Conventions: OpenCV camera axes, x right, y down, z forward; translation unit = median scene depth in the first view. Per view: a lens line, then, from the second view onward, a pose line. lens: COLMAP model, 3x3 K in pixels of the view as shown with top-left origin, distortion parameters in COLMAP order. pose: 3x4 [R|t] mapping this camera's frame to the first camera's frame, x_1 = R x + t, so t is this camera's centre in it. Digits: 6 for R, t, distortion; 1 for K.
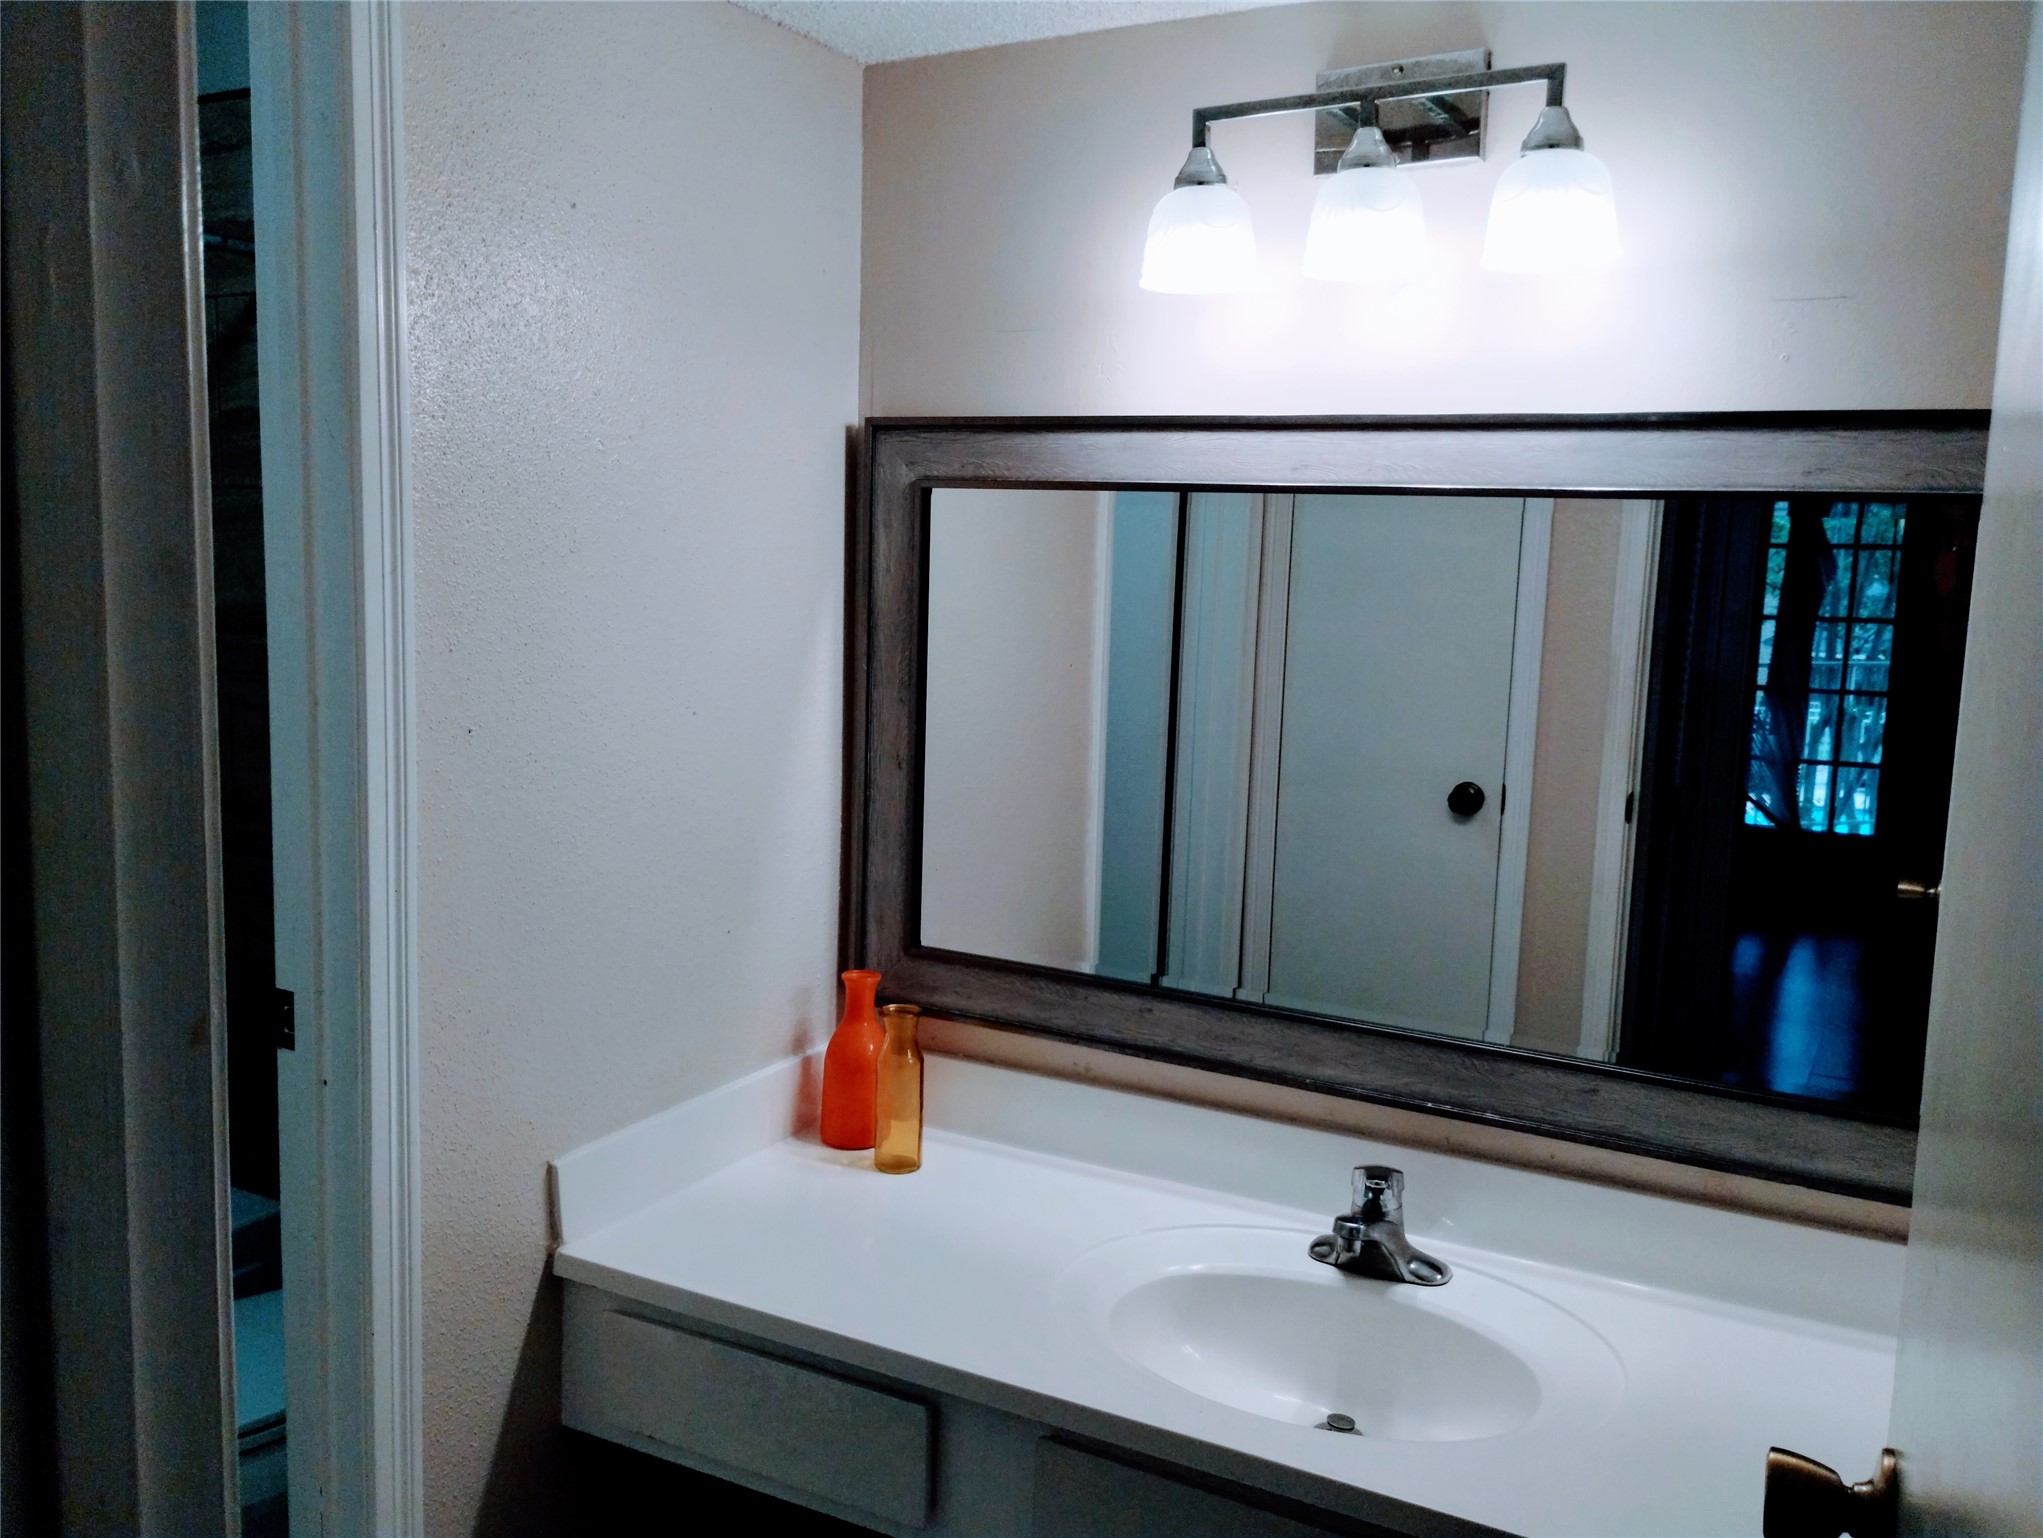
lens RADIAL K [[1693.7, 0, 1021.5], [0, 1693.7, 769.0], [0, 0, 1]] dist [0.062036, -0.099537]
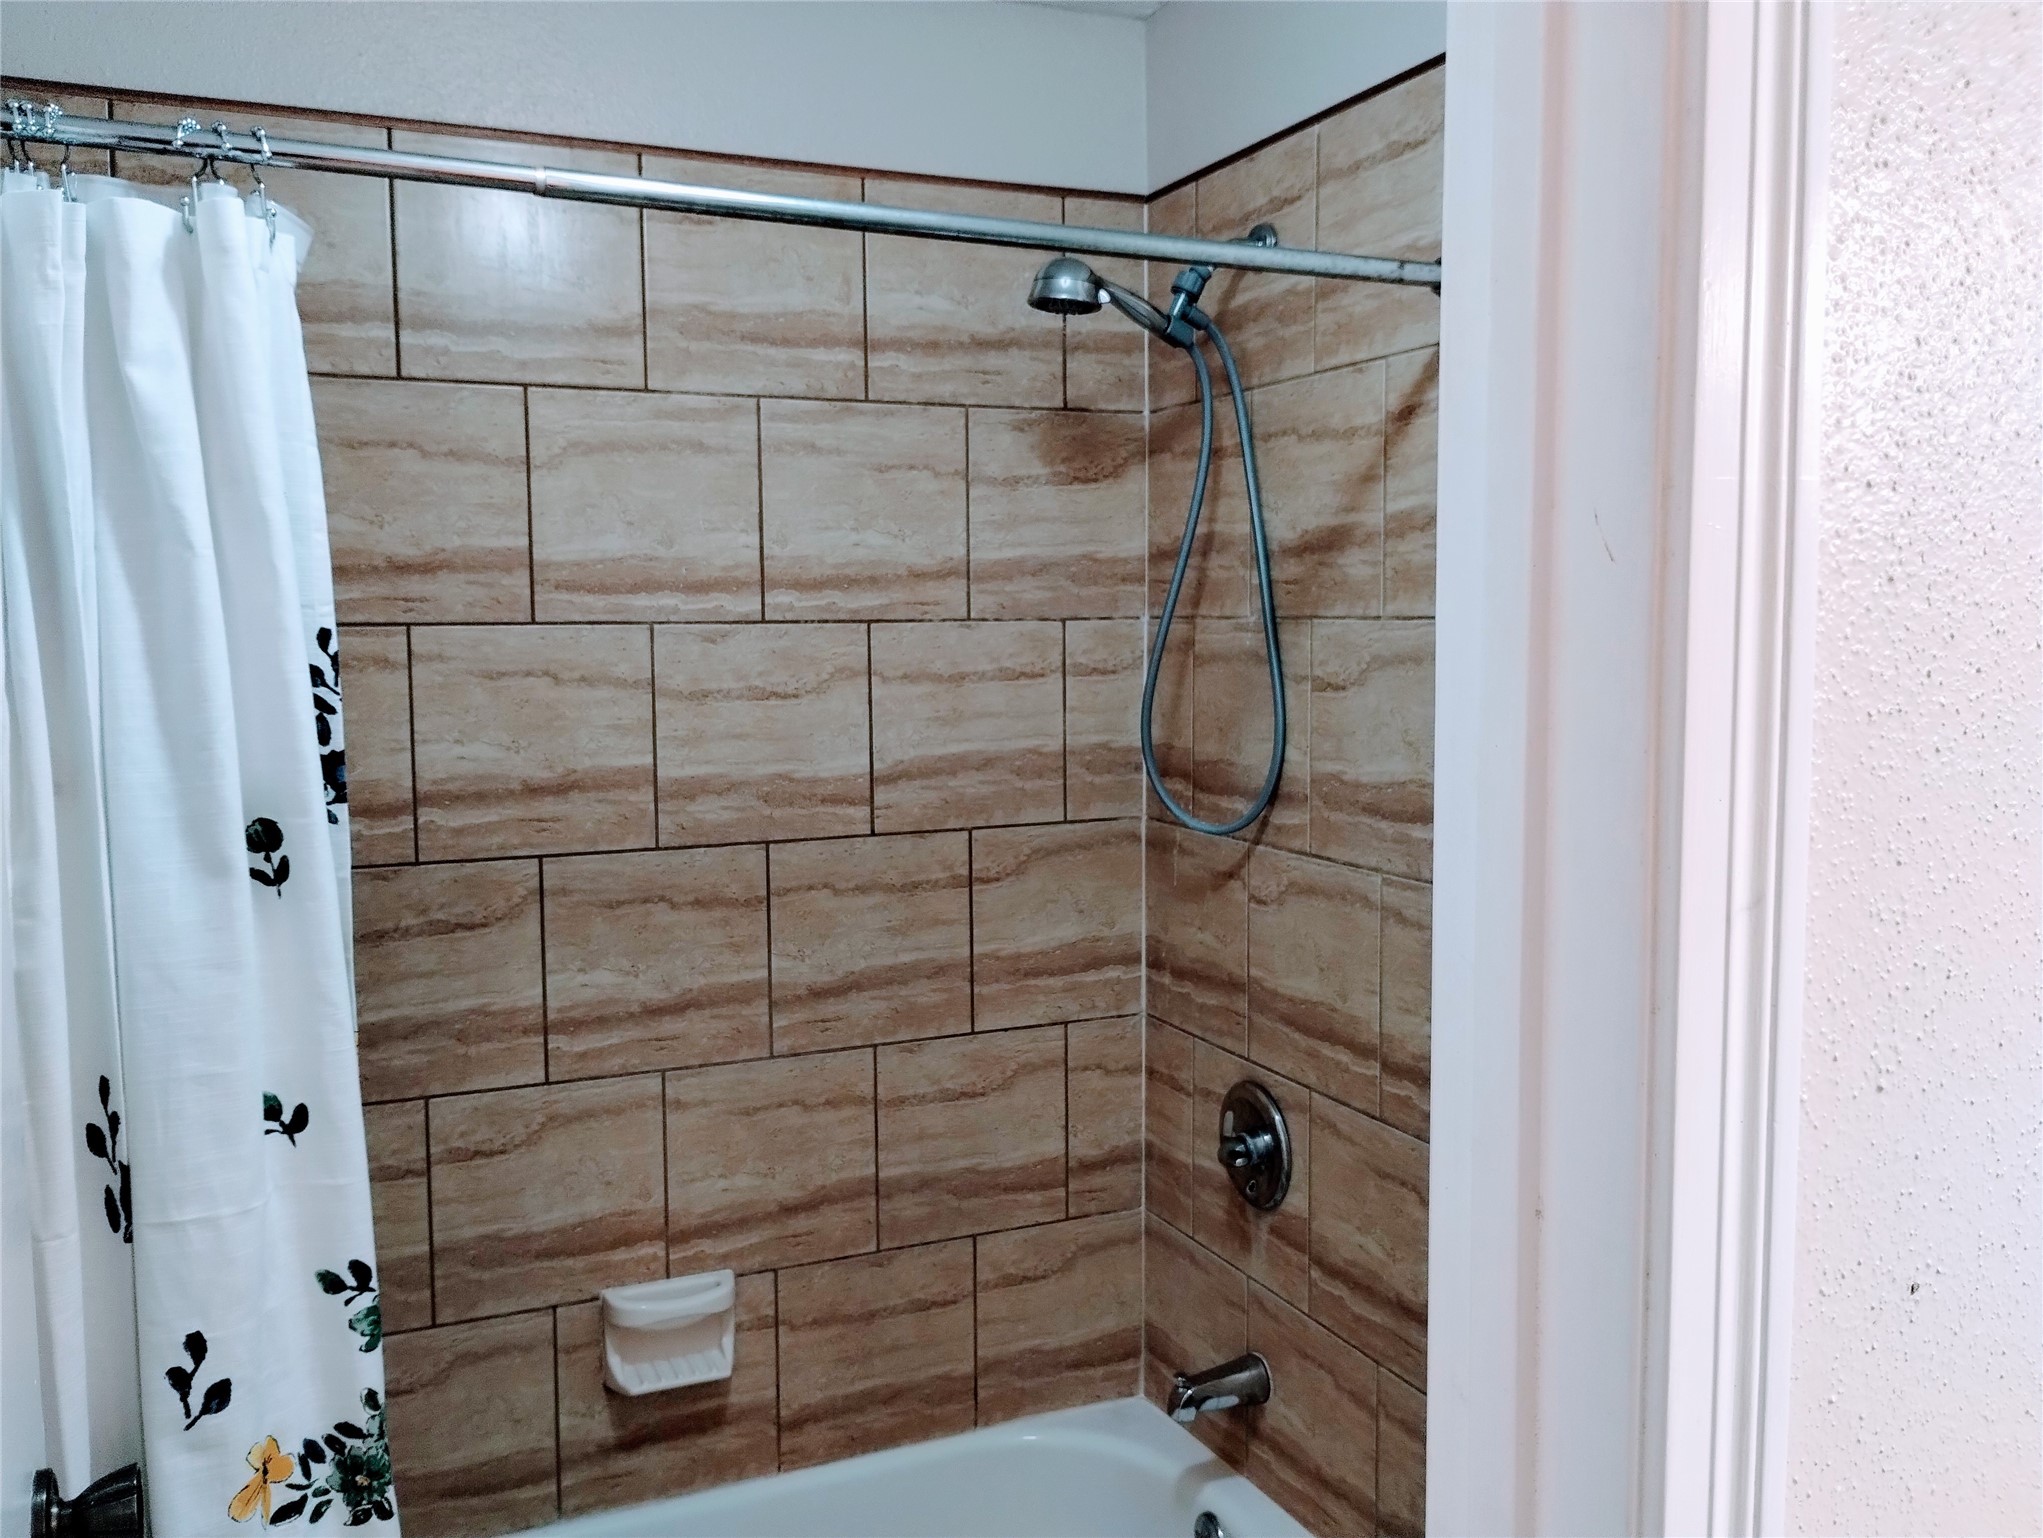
lens RADIAL K [[1693.7, 0, 1021.5], [0, 1693.7, 769.0], [0, 0, 1]] dist [0.062036, -0.099537]
pose [[0.793312, 0.016387, -0.608595, -0.259065], [-0.047058, 0.998298, -0.034461, -0.120655], [0.606994, 0.055977, 0.792732, 0.583510]]
